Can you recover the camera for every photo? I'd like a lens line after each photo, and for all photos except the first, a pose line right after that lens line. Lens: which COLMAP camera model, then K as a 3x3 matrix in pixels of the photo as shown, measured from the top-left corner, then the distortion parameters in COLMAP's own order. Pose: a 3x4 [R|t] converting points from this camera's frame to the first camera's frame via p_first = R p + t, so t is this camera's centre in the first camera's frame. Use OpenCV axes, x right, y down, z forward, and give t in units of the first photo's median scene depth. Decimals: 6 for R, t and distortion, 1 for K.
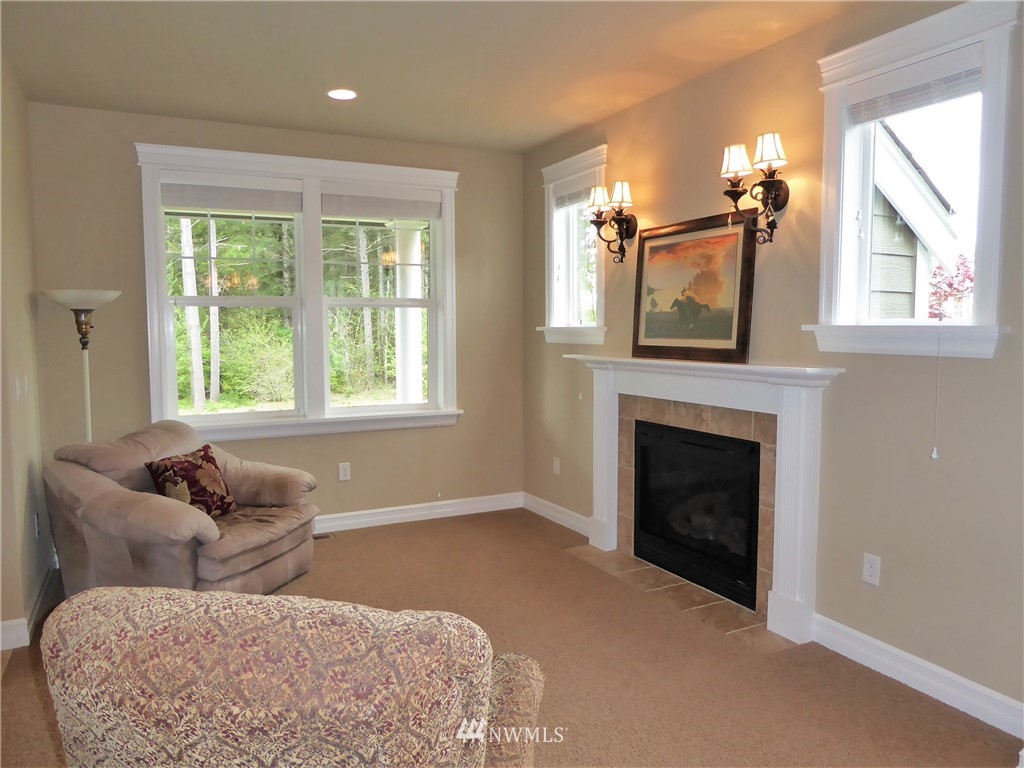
lens RADIAL K [[731.7, 0, 512.8], [0, 731.7, 385.6], [0, 0, 1]] dist [-0.030227, -0.004613]
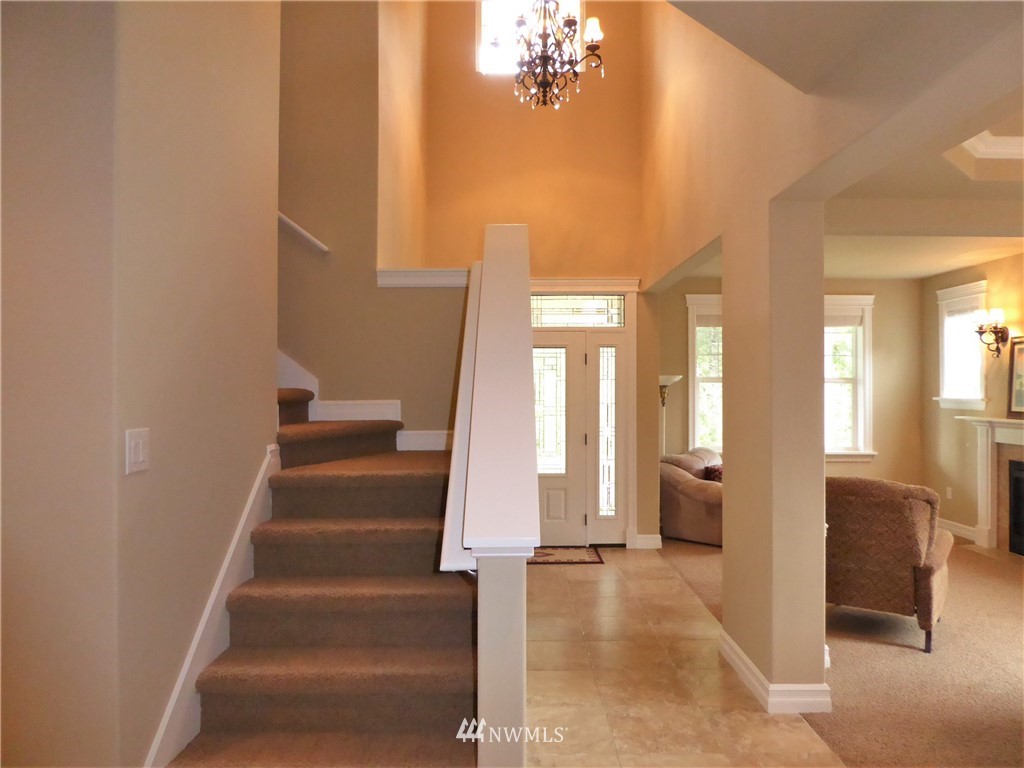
lens RADIAL K [[731.7, 0, 508.1], [0, 731.7, 377.1], [0, 0, 1]] dist [-0.030227, -0.004613]
pose [[0.891720, 0.002224, -0.452583, -0.085572], [-0.044882, 0.995493, -0.083540, 0.047444], [0.450357, 0.094807, 0.887801, -0.820540]]
